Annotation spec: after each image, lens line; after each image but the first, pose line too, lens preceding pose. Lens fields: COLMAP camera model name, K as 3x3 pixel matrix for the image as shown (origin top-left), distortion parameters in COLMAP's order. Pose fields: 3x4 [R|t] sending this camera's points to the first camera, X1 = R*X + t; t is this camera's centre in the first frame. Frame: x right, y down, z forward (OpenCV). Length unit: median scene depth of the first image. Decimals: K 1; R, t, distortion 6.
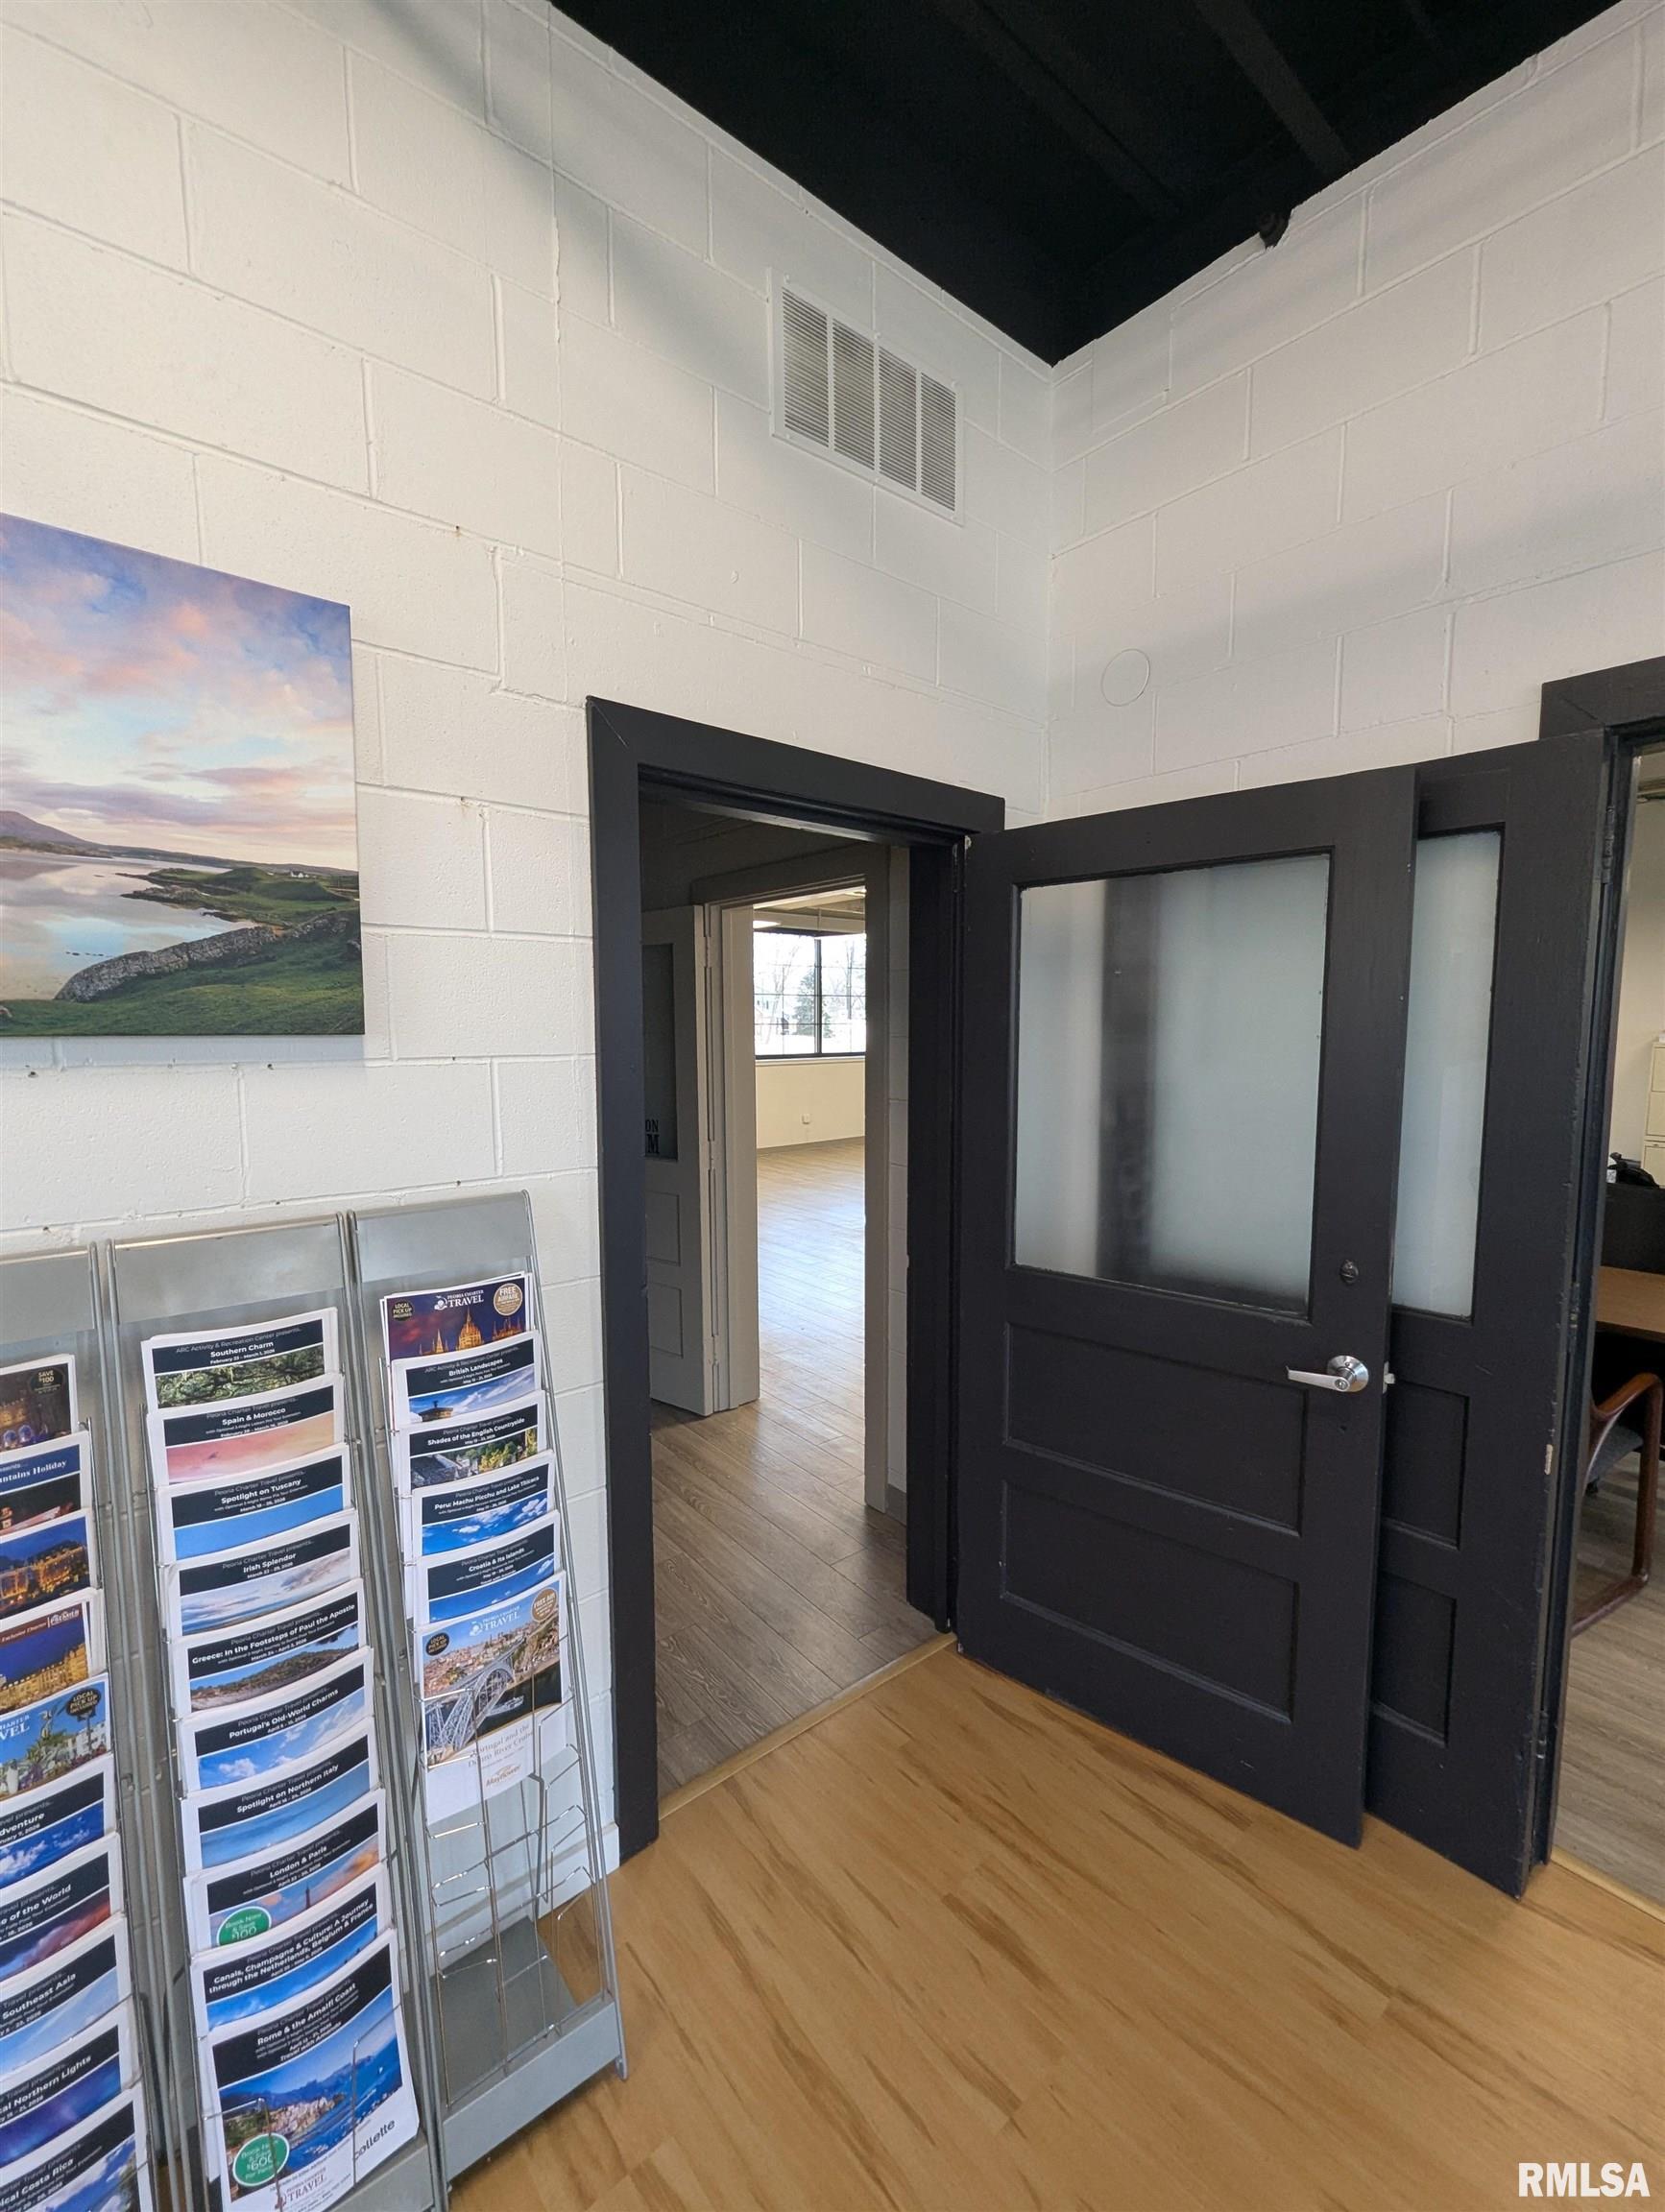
lens RADIAL K [[920.7, 0, 832.5], [0, 920.7, 1106.0], [0, 0, 1]] dist [0.002501, 0.000071]
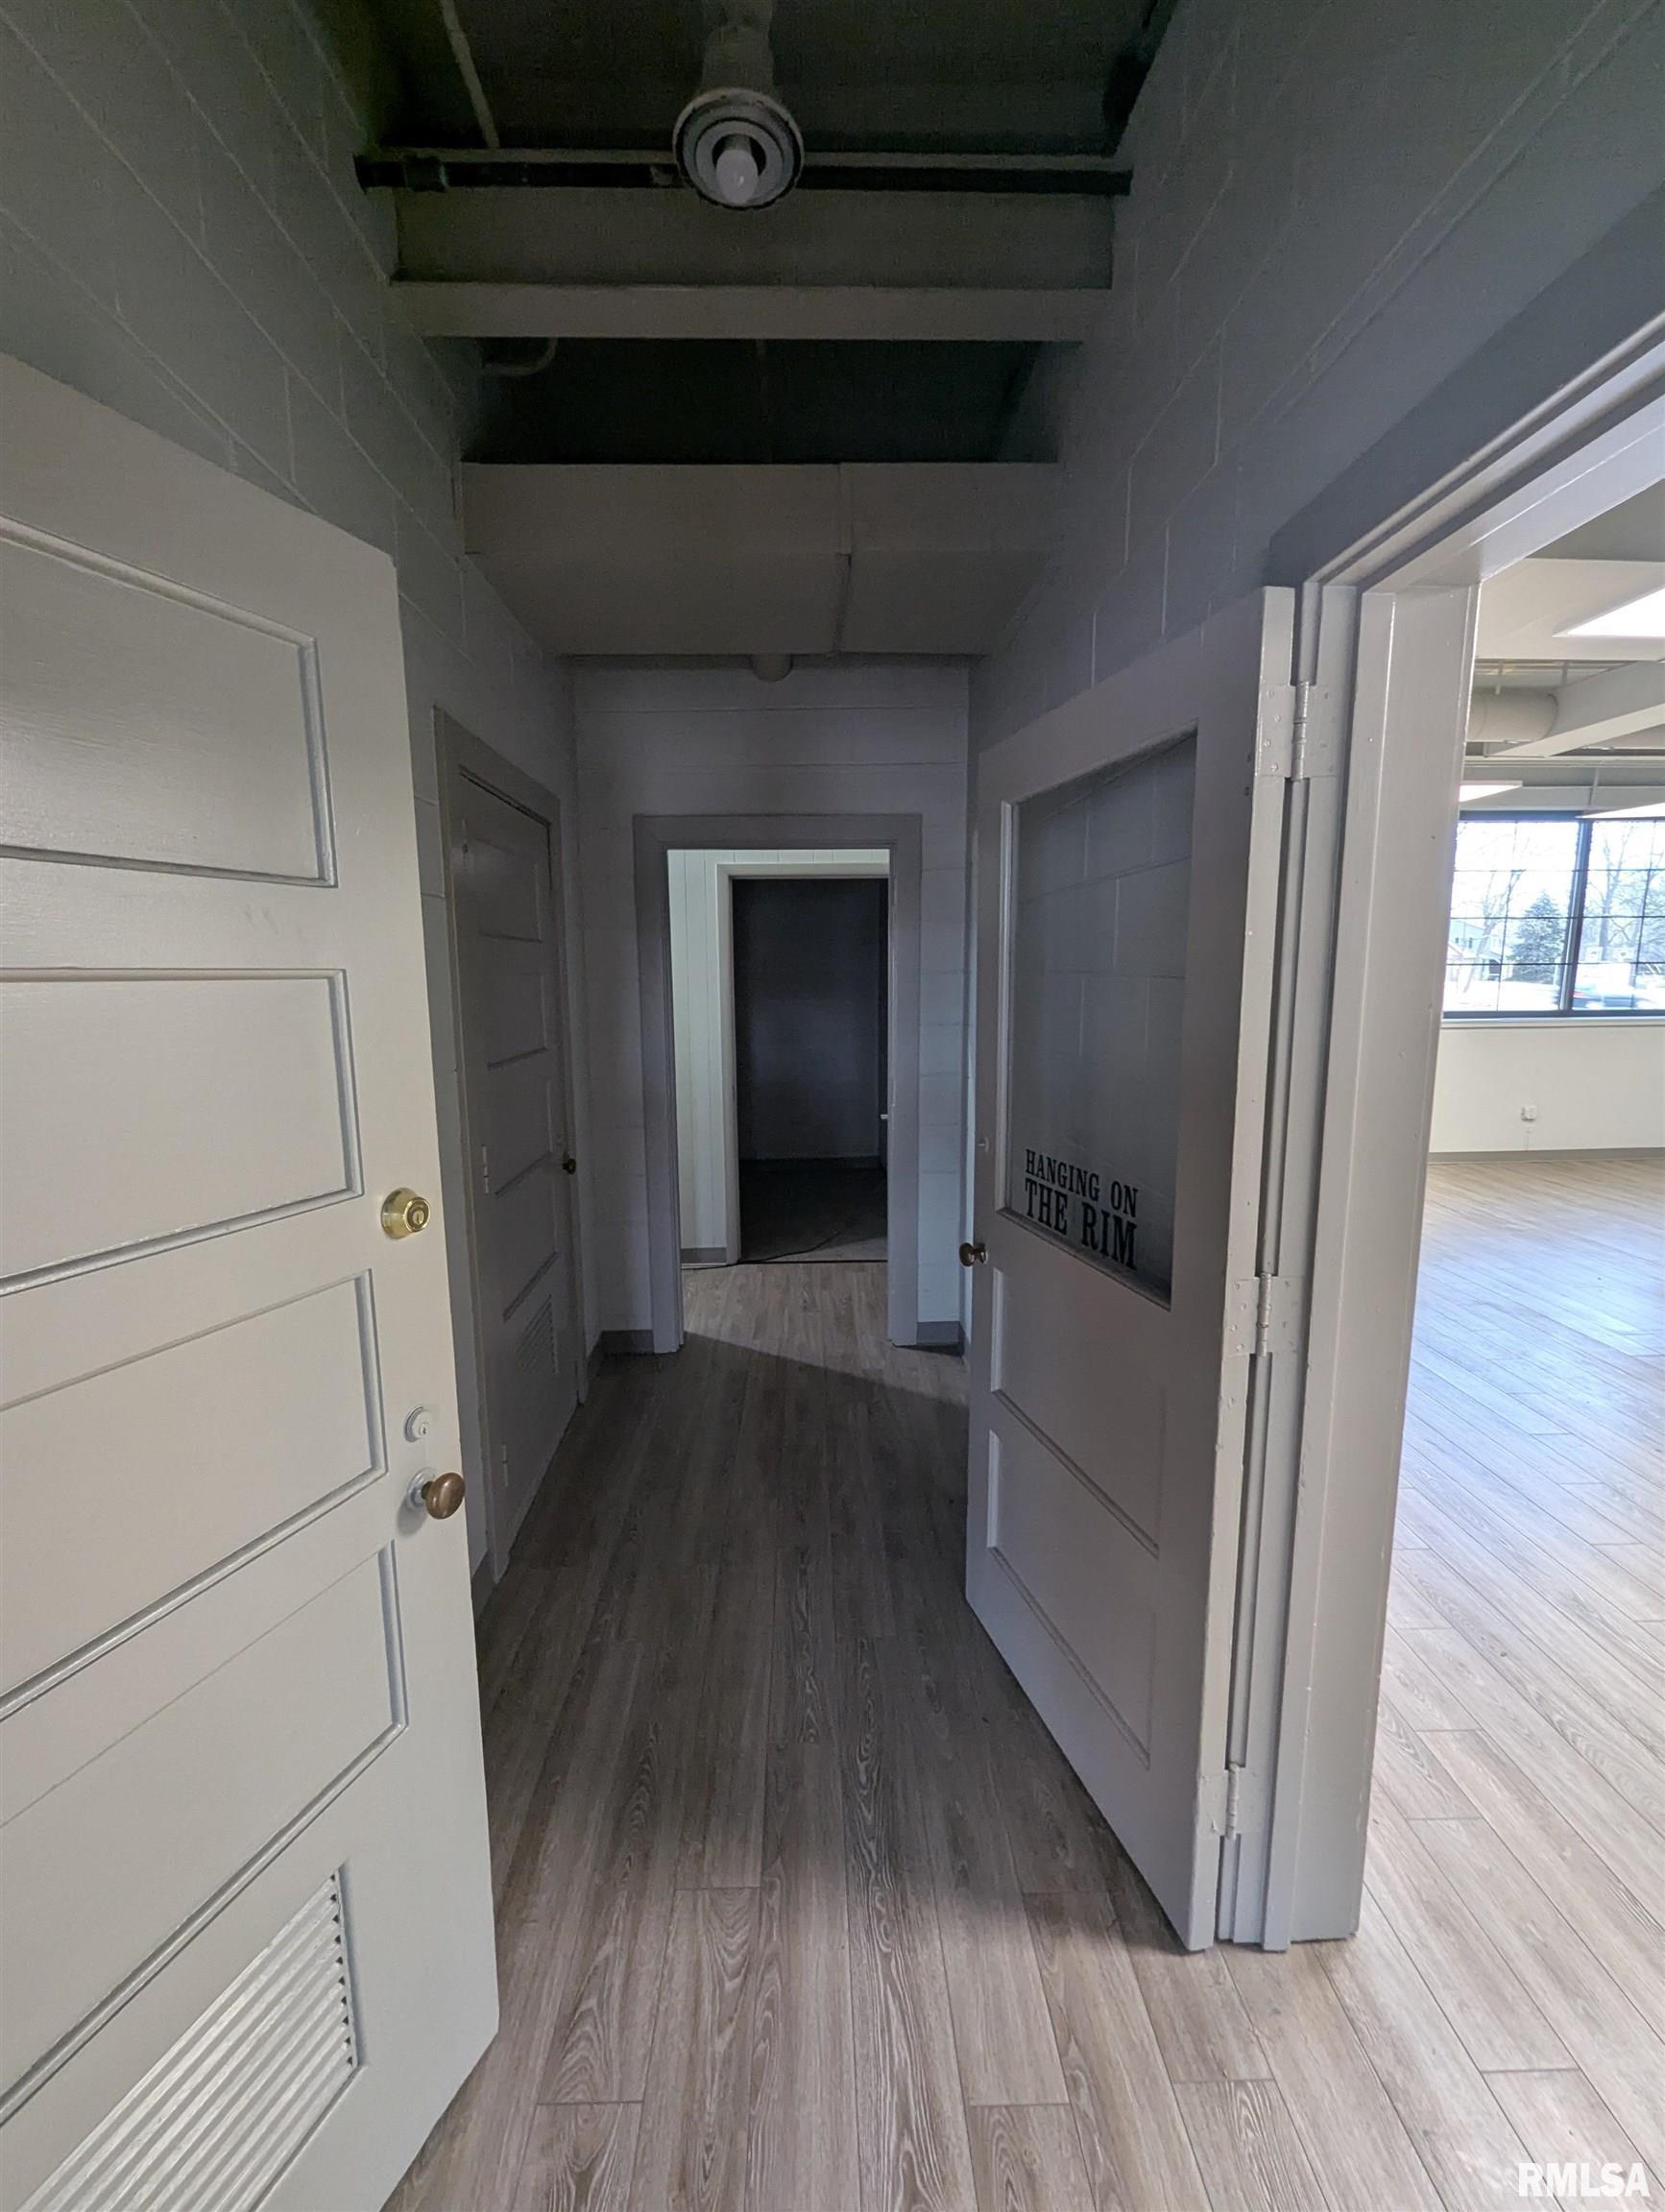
lens RADIAL K [[920.7, 0, 832.5], [0, 920.7, 1106.0], [0, 0, 1]] dist [0.002501, 0.000071]
pose [[0.786329, 0.092755, -0.610805, -0.017259], [-0.055208, 0.995260, 0.080065, -0.016280], [0.615336, -0.029236, 0.787722, 0.207134]]
